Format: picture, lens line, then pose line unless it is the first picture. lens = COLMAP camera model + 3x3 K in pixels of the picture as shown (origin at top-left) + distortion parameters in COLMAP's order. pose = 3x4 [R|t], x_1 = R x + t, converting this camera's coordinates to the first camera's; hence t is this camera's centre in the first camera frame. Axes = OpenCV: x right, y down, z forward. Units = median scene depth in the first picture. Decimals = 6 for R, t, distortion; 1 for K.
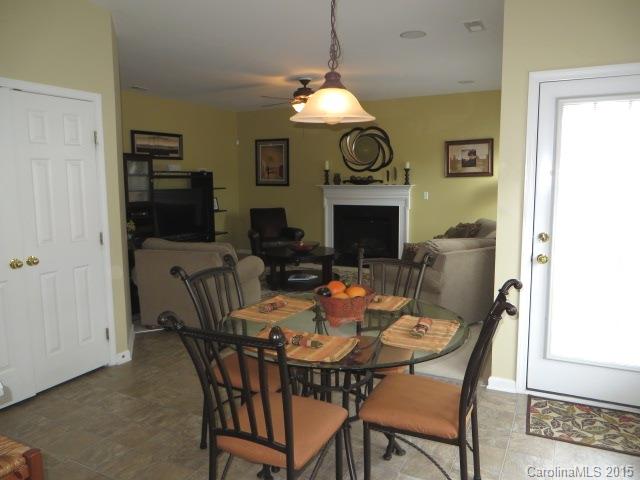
lens RADIAL K [[478.9, 0, 320.0], [0, 478.9, 240.0], [0, 0, 1]] dist [-0.025154, 0.003402]
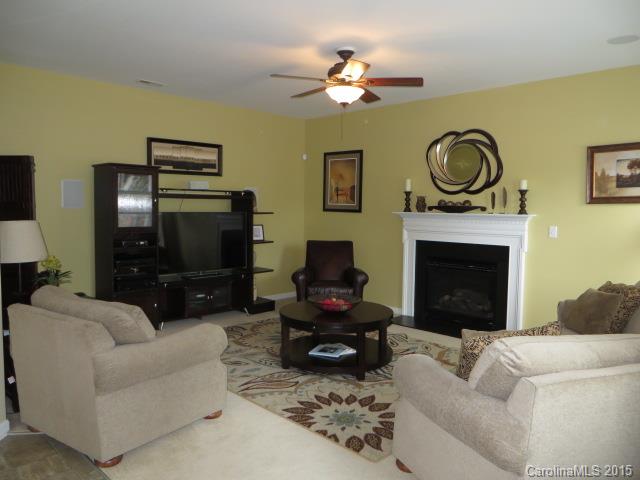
lens RADIAL K [[478.9, 0, 320.0], [0, 478.9, 240.0], [0, 0, 1]] dist [-0.025154, 0.003402]
pose [[0.955659, 0.040246, -0.291714, 0.106531], [-0.056714, 0.997226, -0.048214, -0.032871], [0.288964, 0.062620, 0.955290, 0.293855]]
